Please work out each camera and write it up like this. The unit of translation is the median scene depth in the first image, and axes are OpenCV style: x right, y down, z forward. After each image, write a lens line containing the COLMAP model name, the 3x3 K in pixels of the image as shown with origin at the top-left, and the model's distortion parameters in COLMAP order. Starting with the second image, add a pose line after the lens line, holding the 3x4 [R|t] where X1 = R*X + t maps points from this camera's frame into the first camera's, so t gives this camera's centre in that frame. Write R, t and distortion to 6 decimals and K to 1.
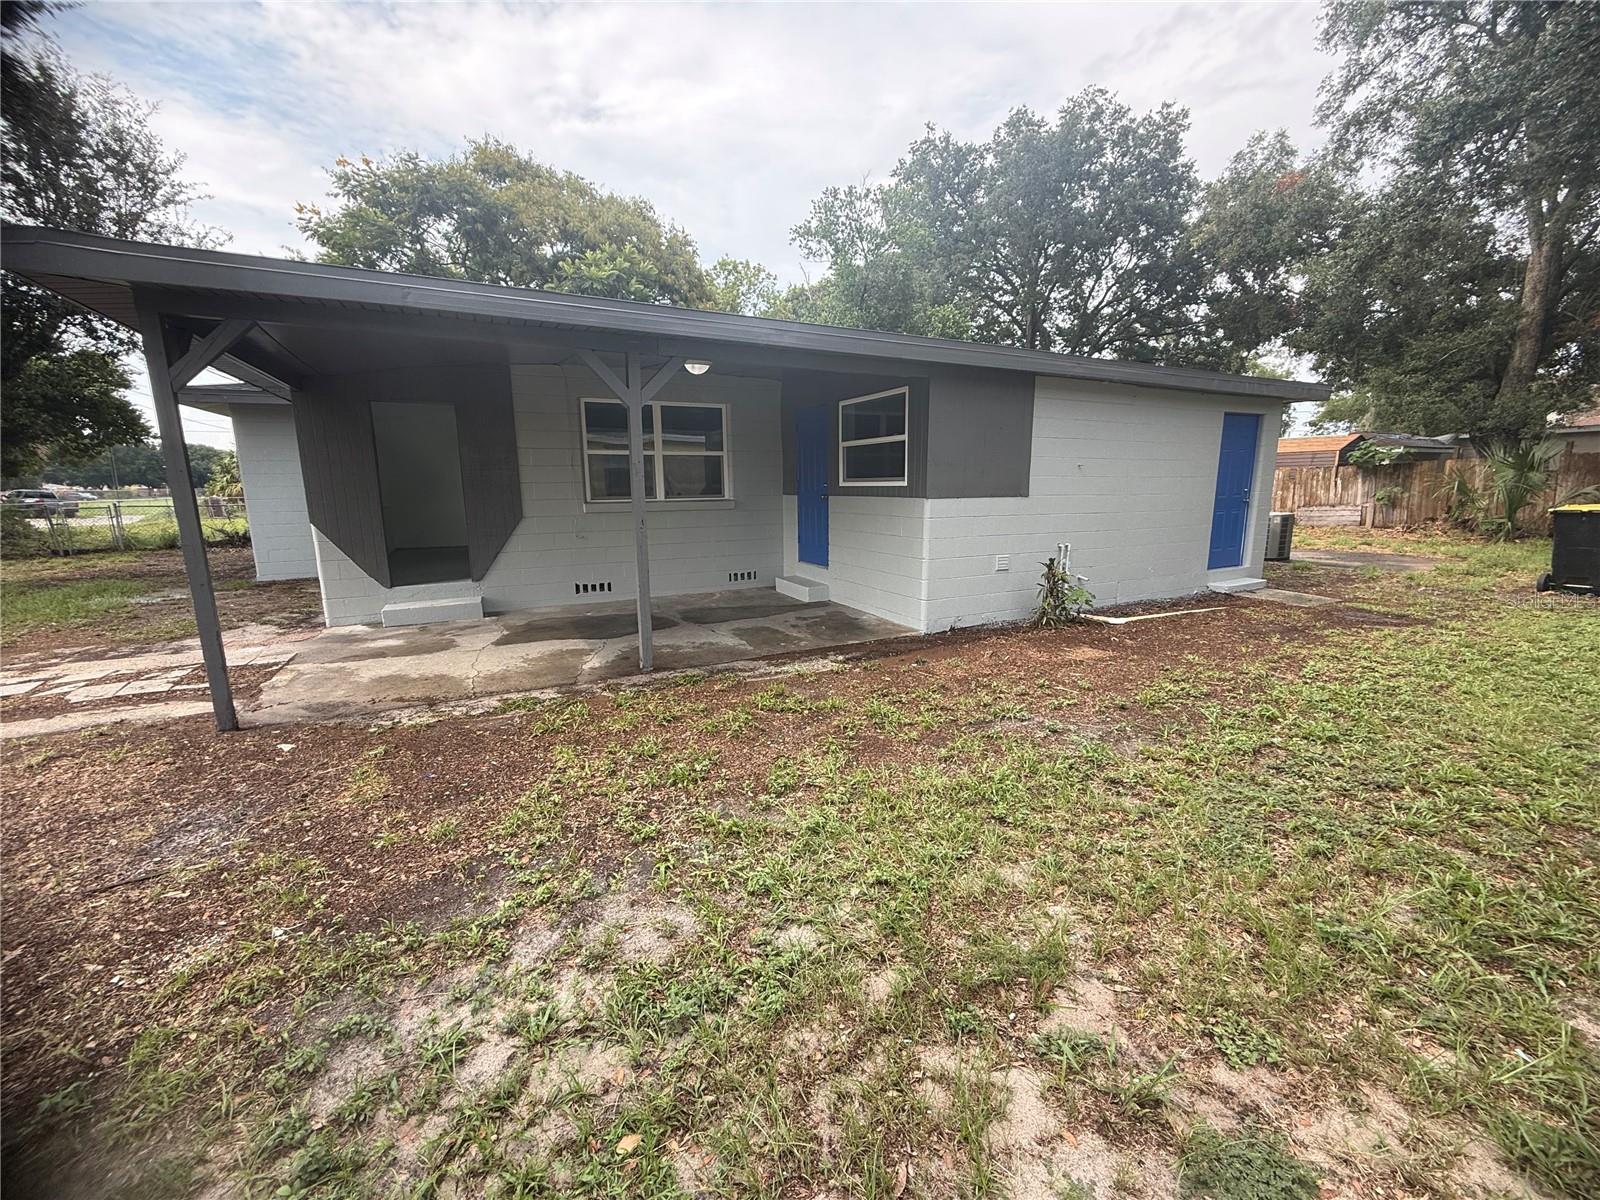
lens RADIAL K [[639.4, 0, 794.3], [0, 639.4, 602.2], [0, 0, 1]] dist [0.000068, 0.000952]
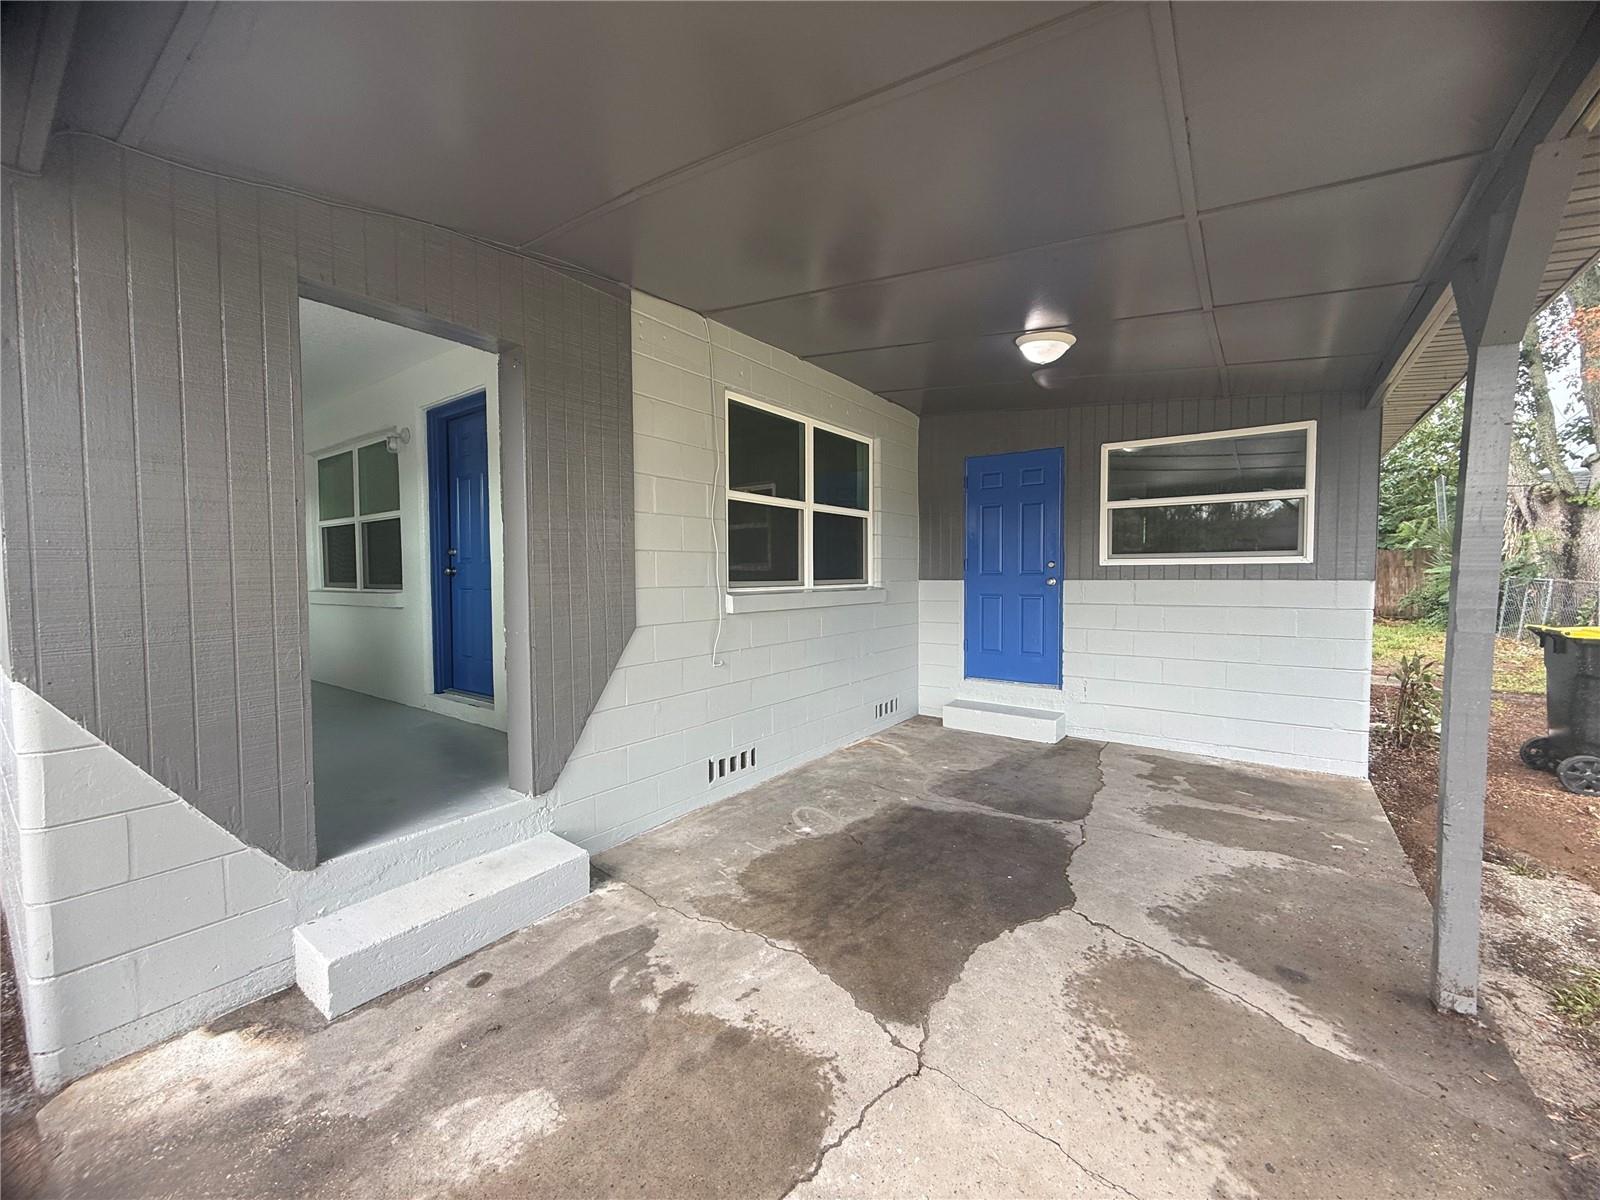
lens RADIAL K [[639.4, 0, 794.3], [0, 639.4, 602.2], [0, 0, 1]] dist [0.000068, 0.000952]
pose [[0.883555, -0.015917, 0.468057, -0.584487], [0.082380, 0.989121, -0.121873, -0.095648], [-0.461025, 0.146240, 0.875254, 0.616083]]
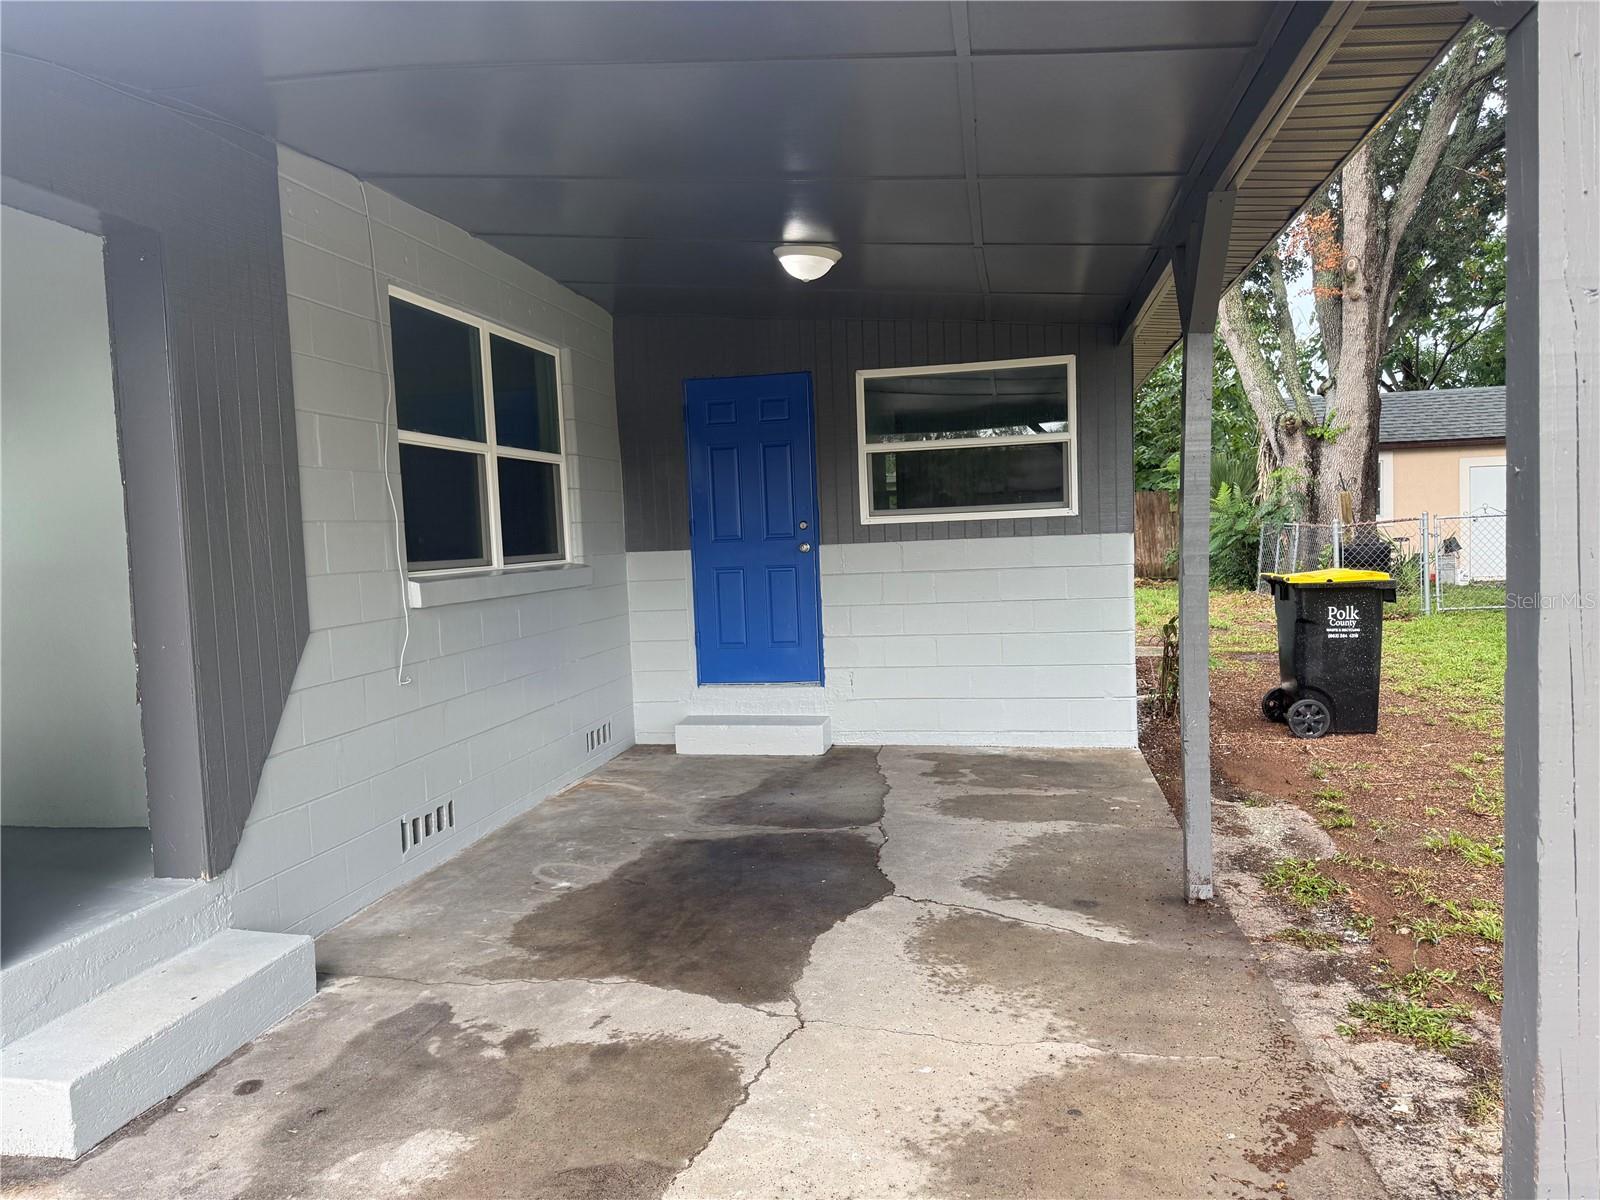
lens RADIAL K [[1126.1, 0, 794.1], [0, 1126.1, 605.3], [0, 0, 1]] dist [0.133598, -0.207021]
pose [[0.599836, -0.065936, 0.797401, -0.790338], [0.178613, 0.982484, -0.053120, -0.082151], [-0.779932, 0.174290, 0.601107, 0.534428]]
